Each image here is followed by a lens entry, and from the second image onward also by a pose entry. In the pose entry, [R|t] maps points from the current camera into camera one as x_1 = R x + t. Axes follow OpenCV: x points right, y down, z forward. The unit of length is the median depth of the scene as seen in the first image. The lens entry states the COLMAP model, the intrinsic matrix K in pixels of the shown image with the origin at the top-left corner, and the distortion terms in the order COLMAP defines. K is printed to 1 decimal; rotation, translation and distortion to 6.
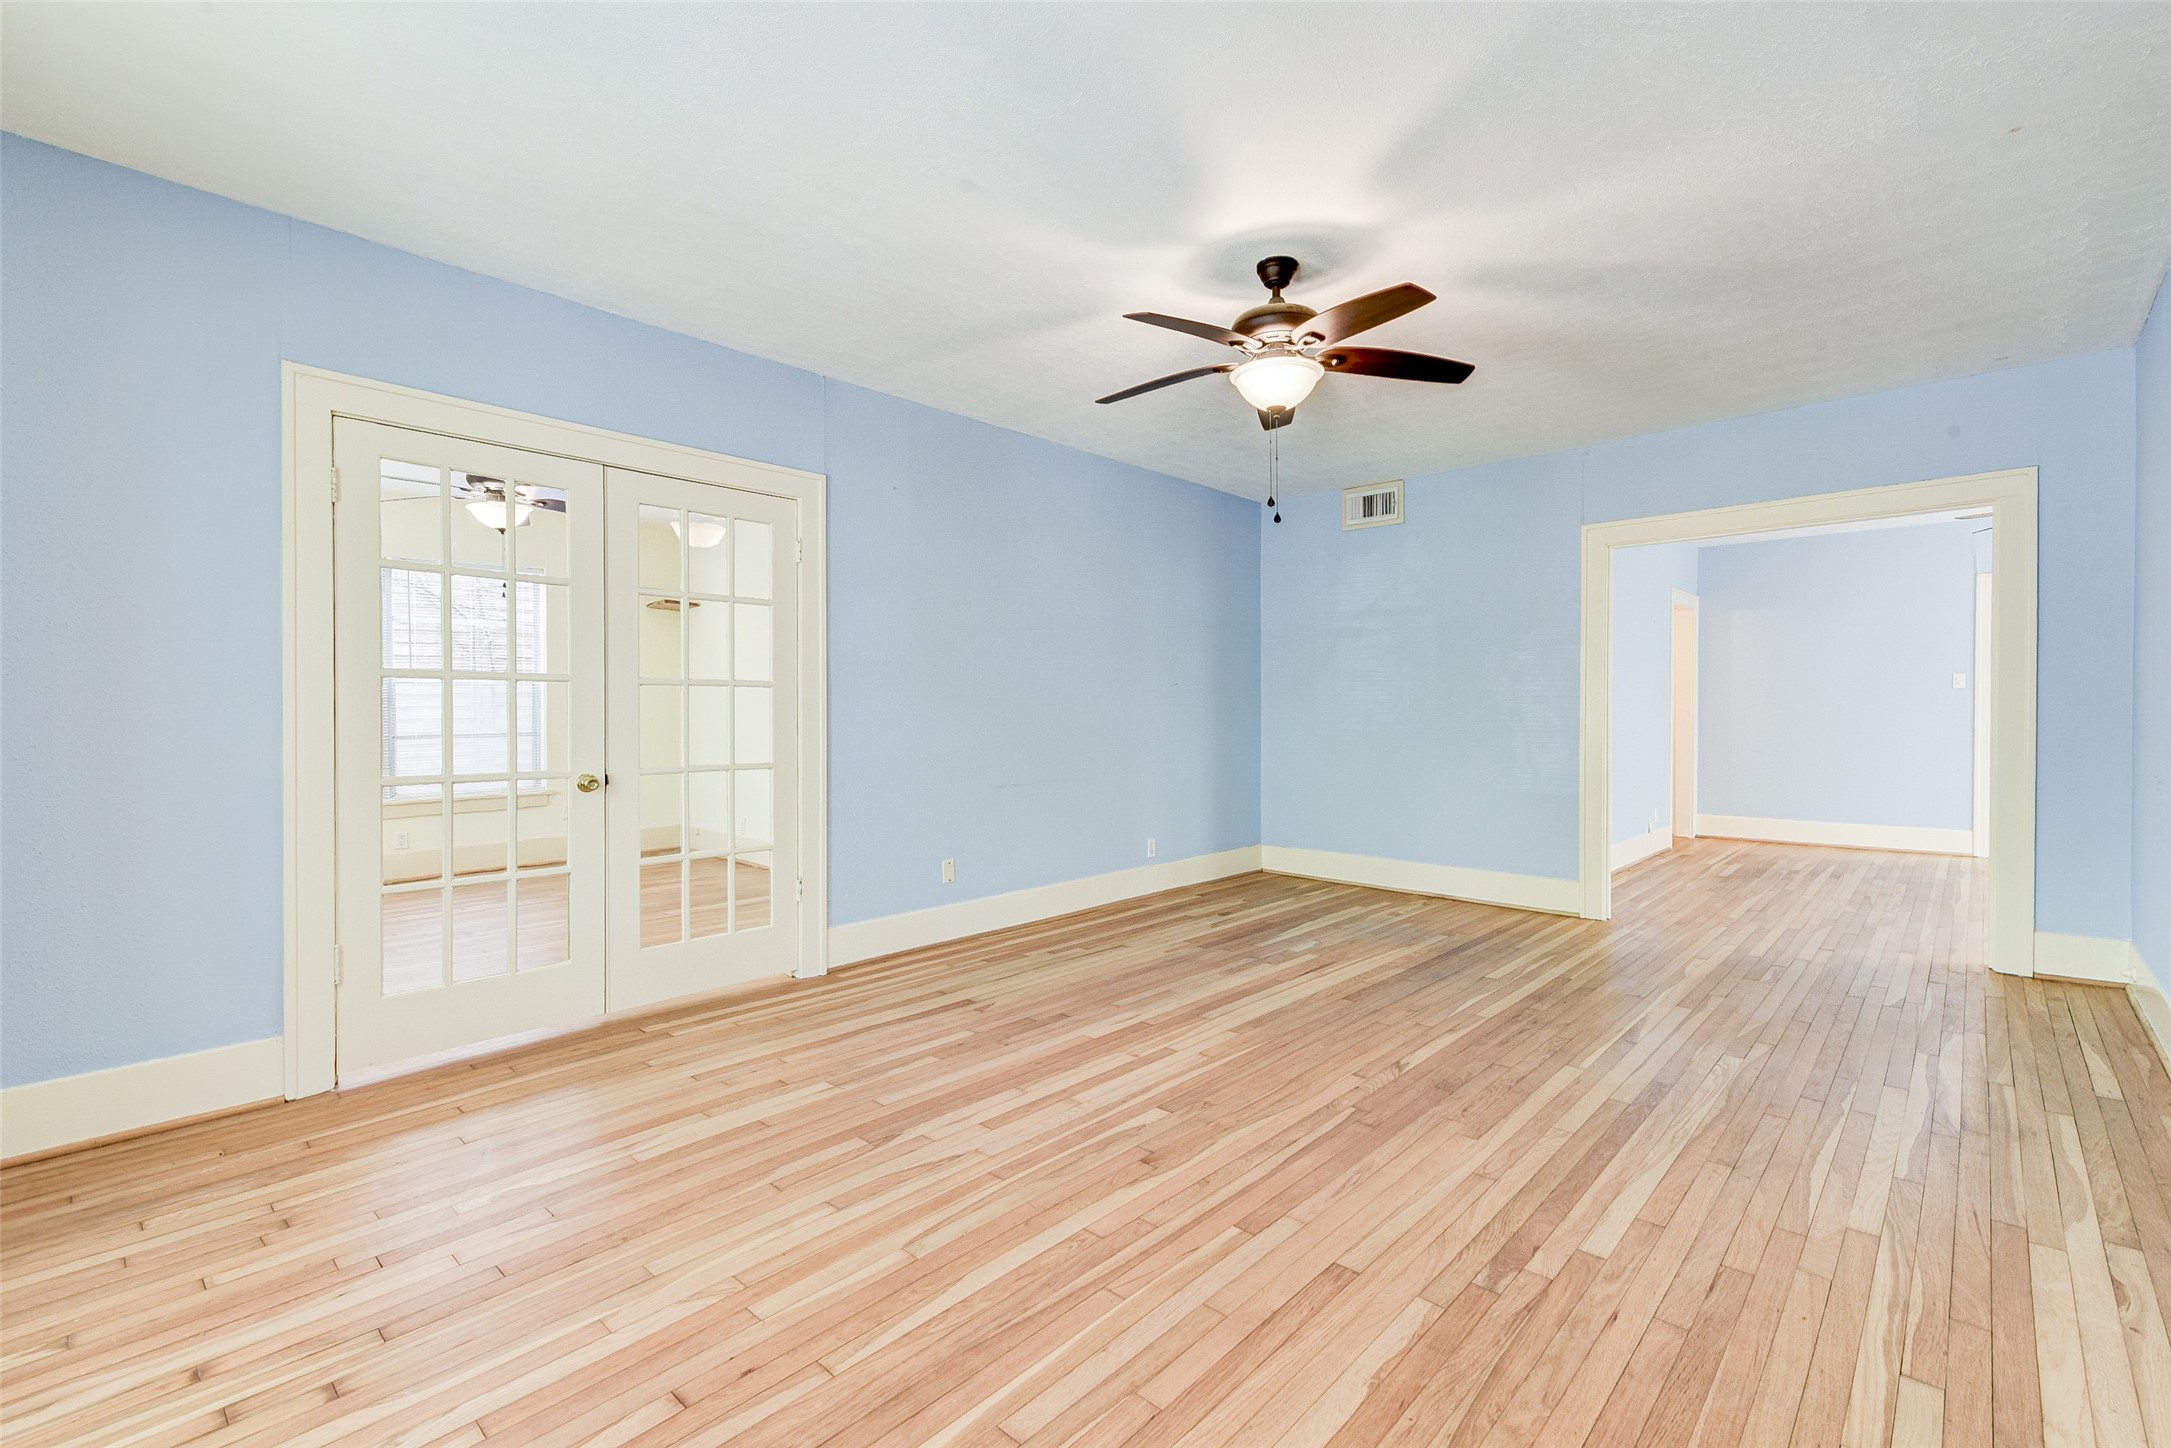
lens RADIAL K [[948.3, 0, 1088.1], [0, 948.3, 676.0], [0, 0, 1]] dist [0.023216, -0.006044]
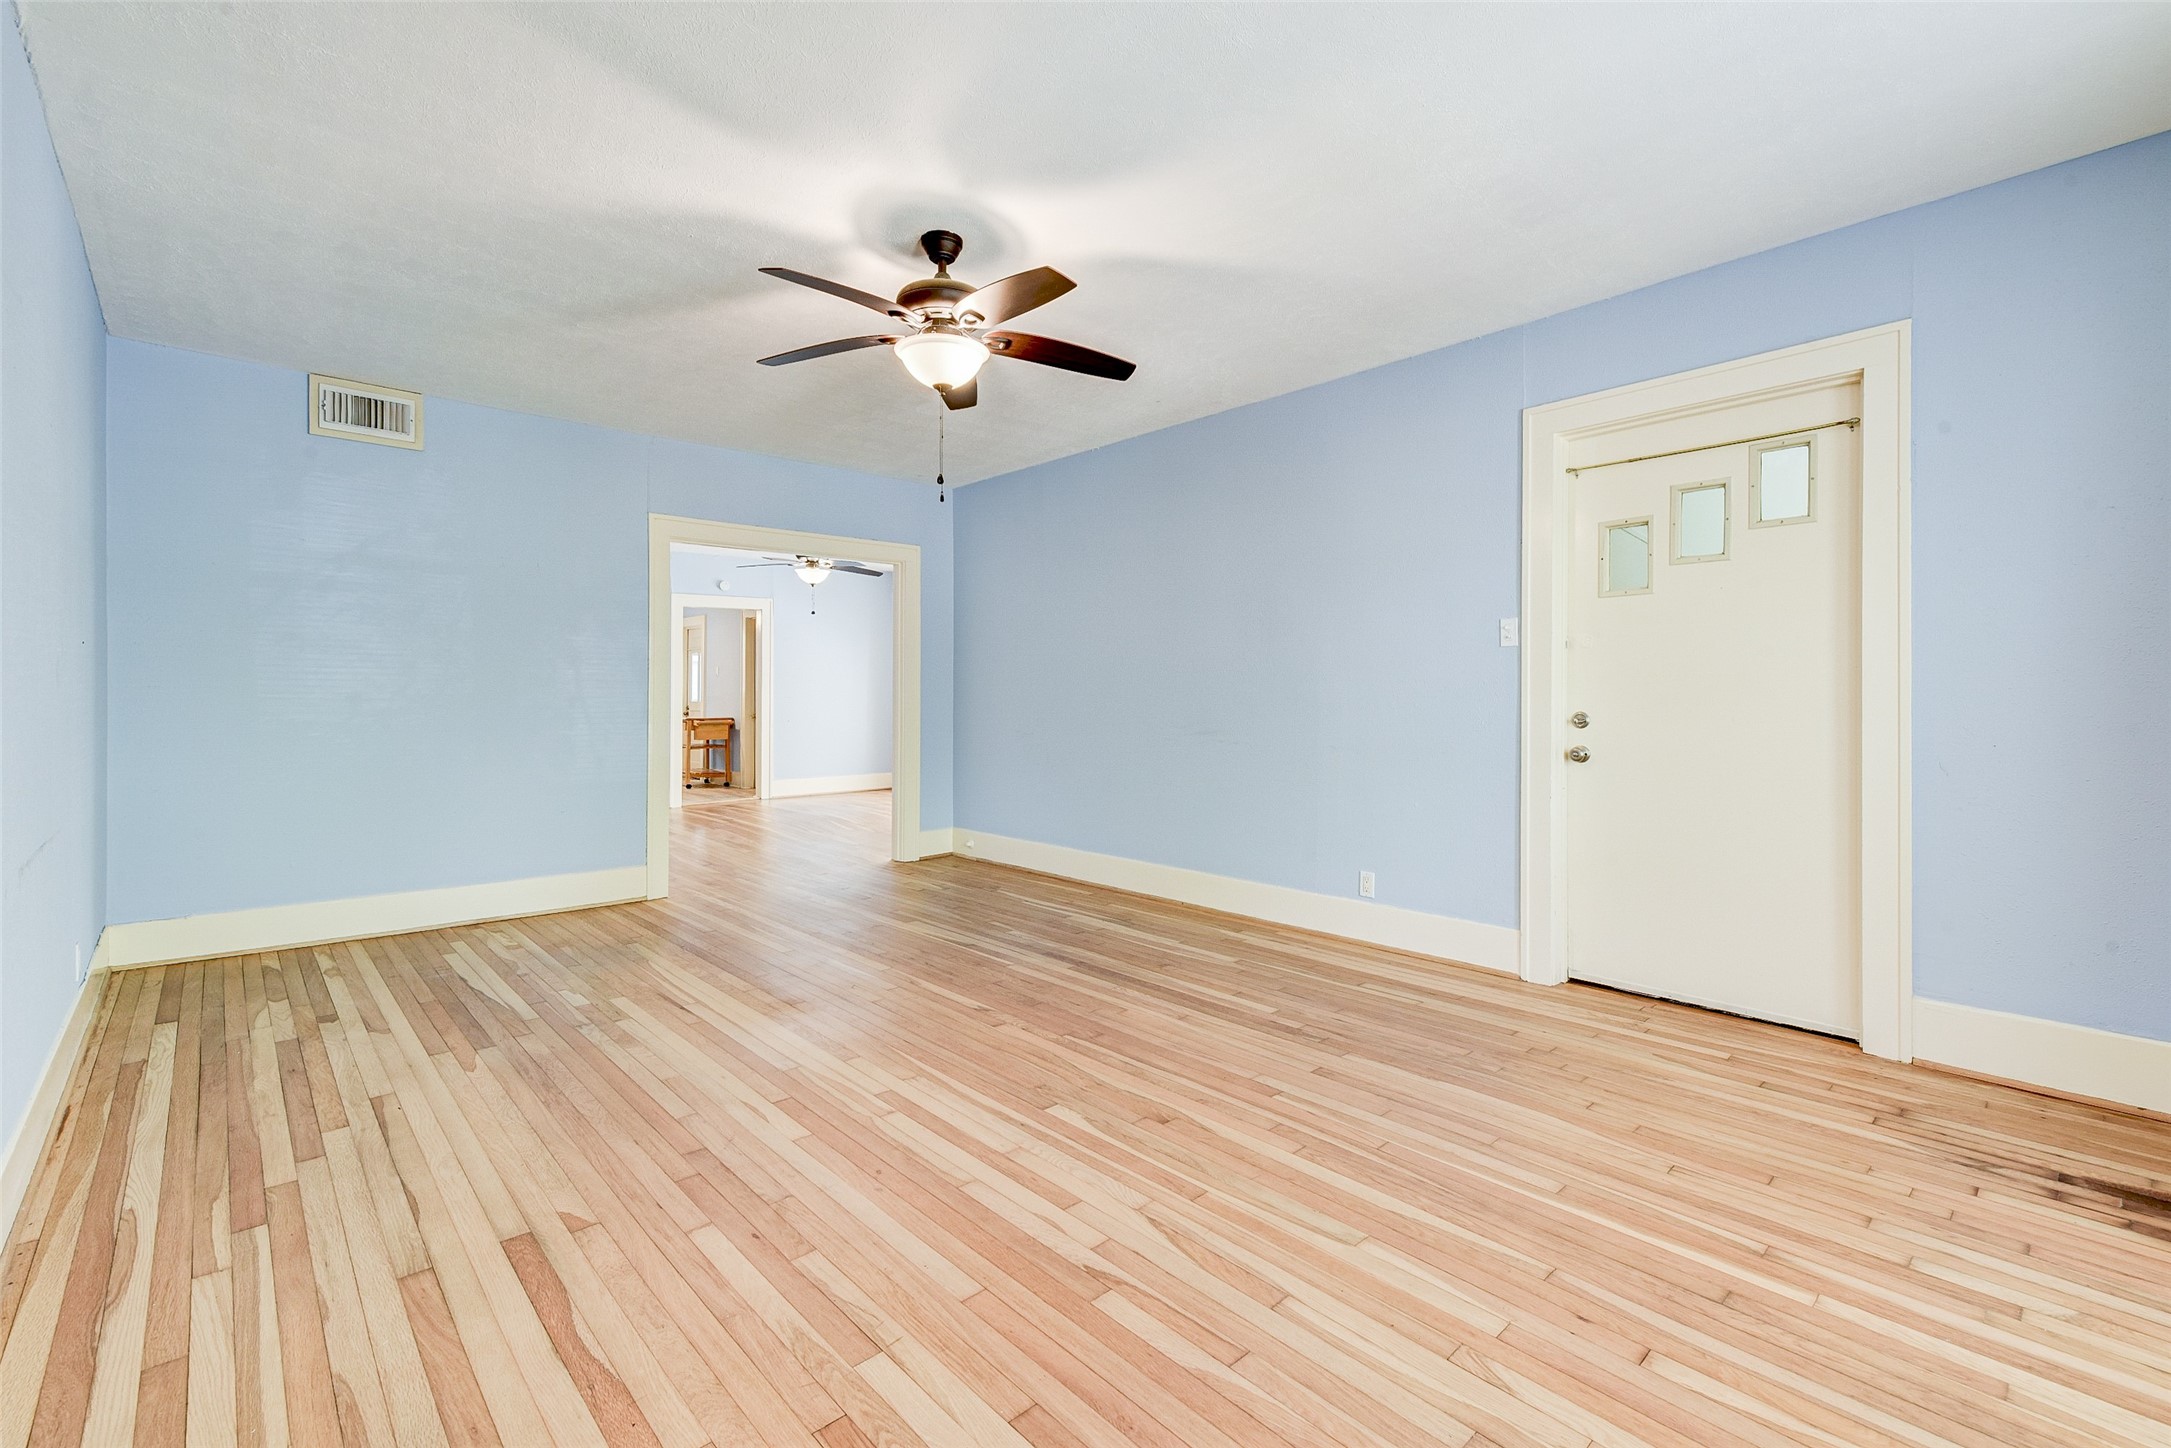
lens RADIAL K [[948.3, 0, 1088.1], [0, 948.3, 676.0], [0, 0, 1]] dist [0.023216, -0.006044]
pose [[0.075311, 0.022669, 0.996902, -1.081186], [-0.037131, 0.999112, -0.019914, 0.045114], [-0.996469, -0.035516, 0.076086, 1.098737]]
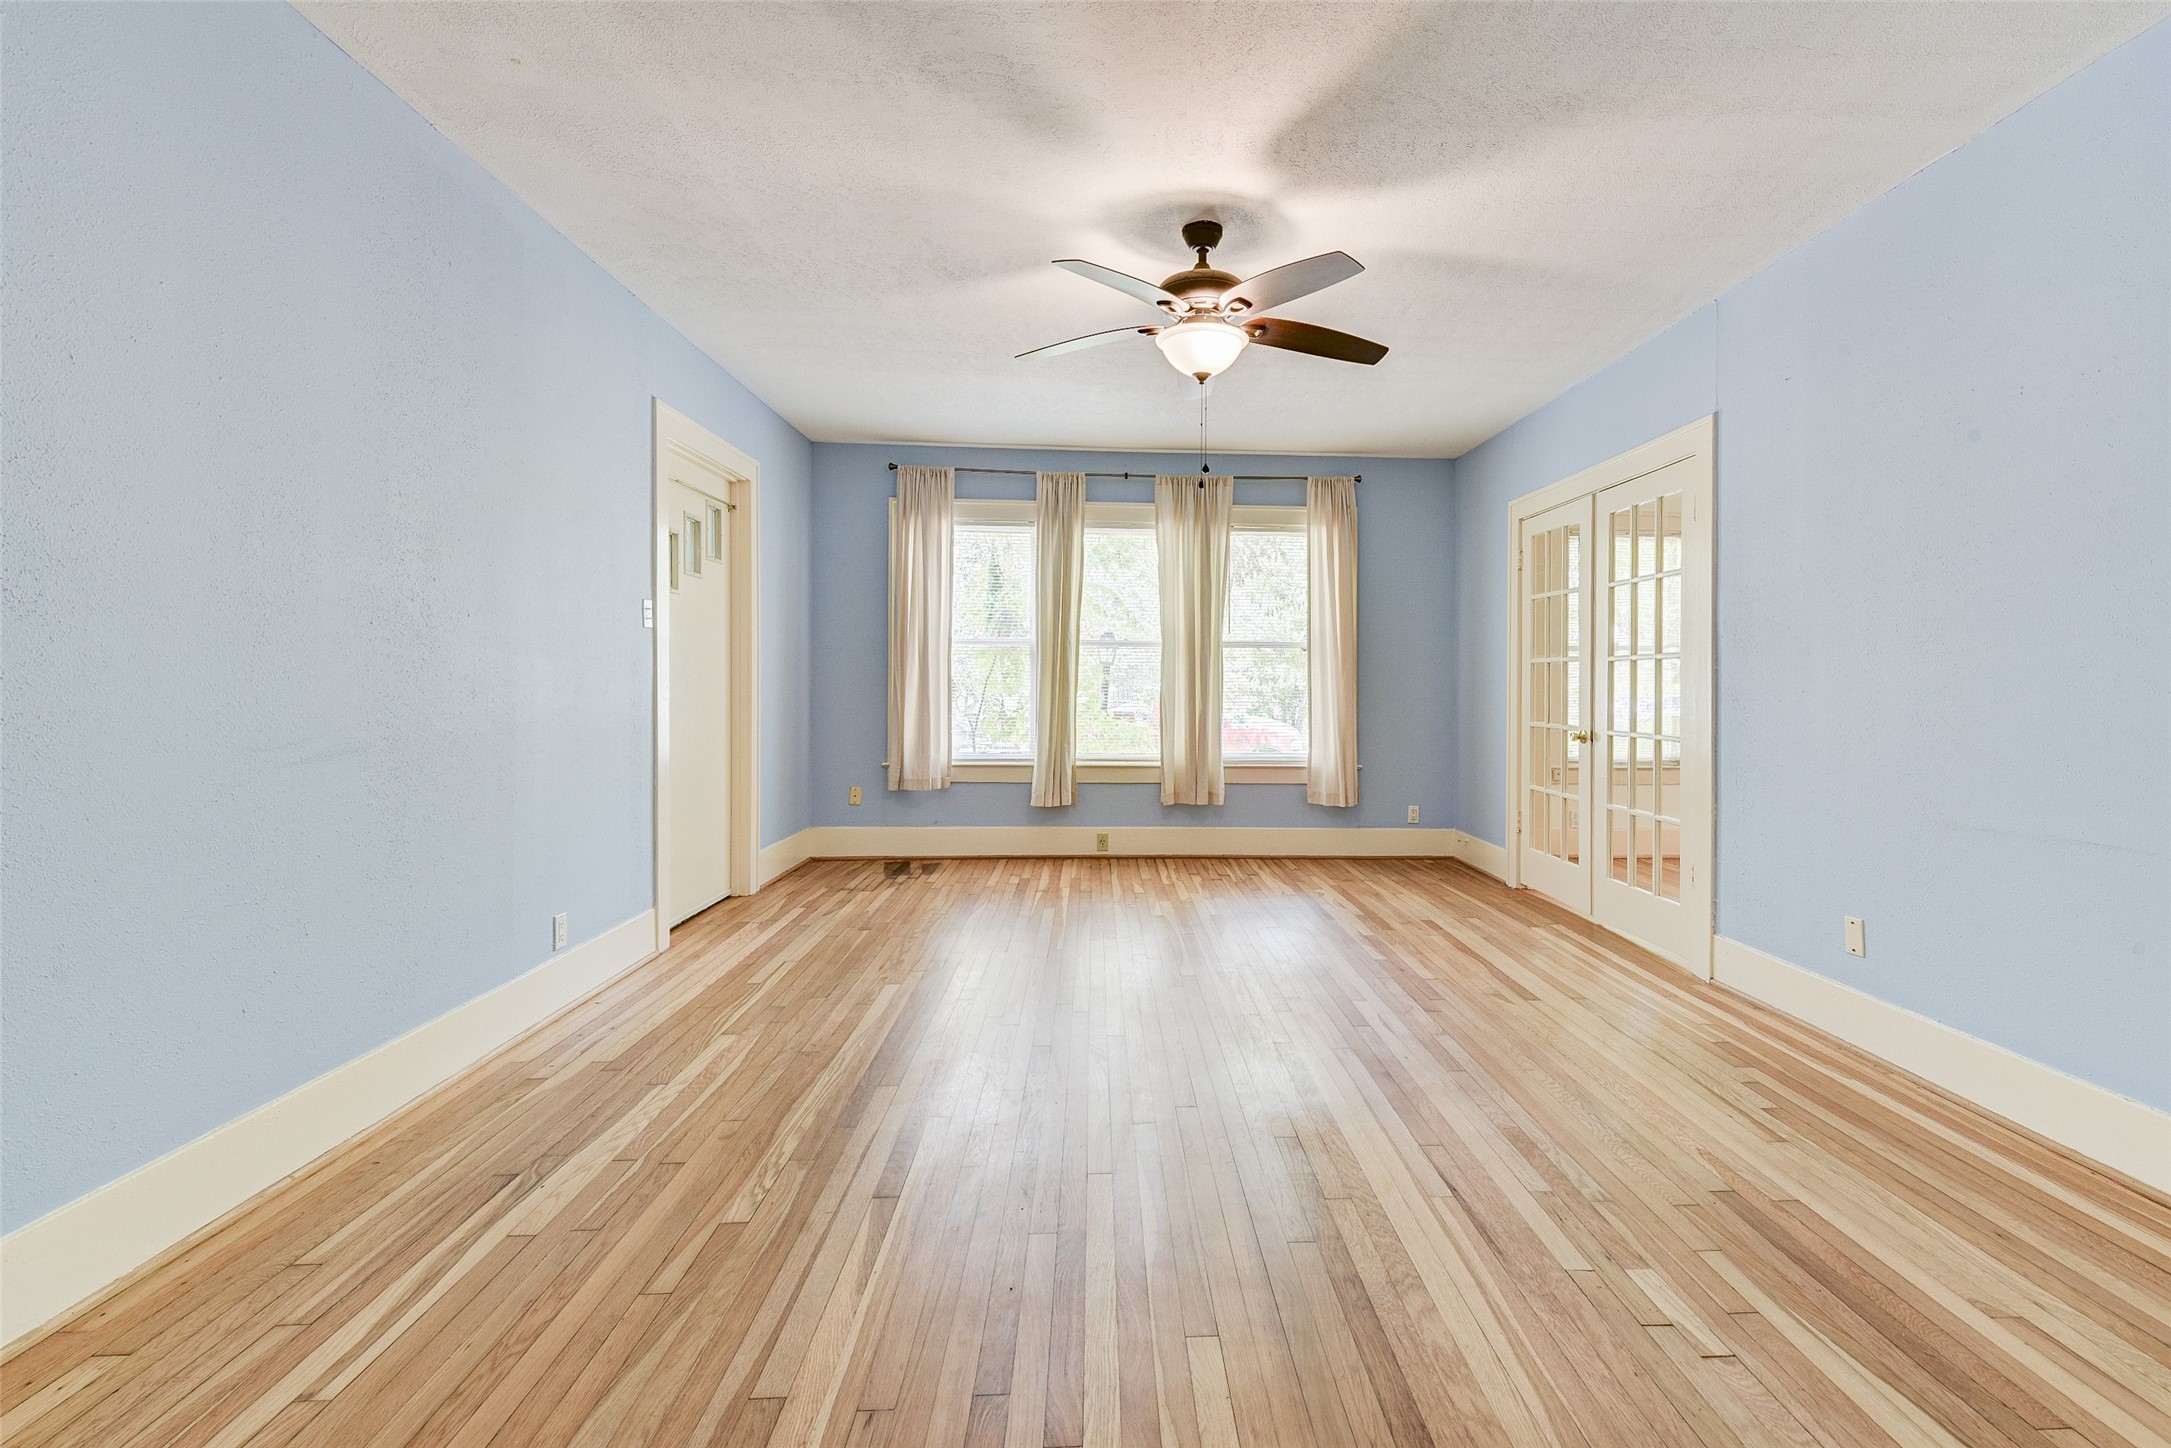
lens RADIAL K [[943.2, 0, 1160.4], [0, 943.2, 682.8], [0, 0, 1]] dist [0.001313, 0.000157]
pose [[-0.680271, -0.004127, -0.732949, 1.313911], [0.021831, 0.999426, -0.025889, 0.092351], [0.732635, -0.033613, -0.679791, 2.295123]]
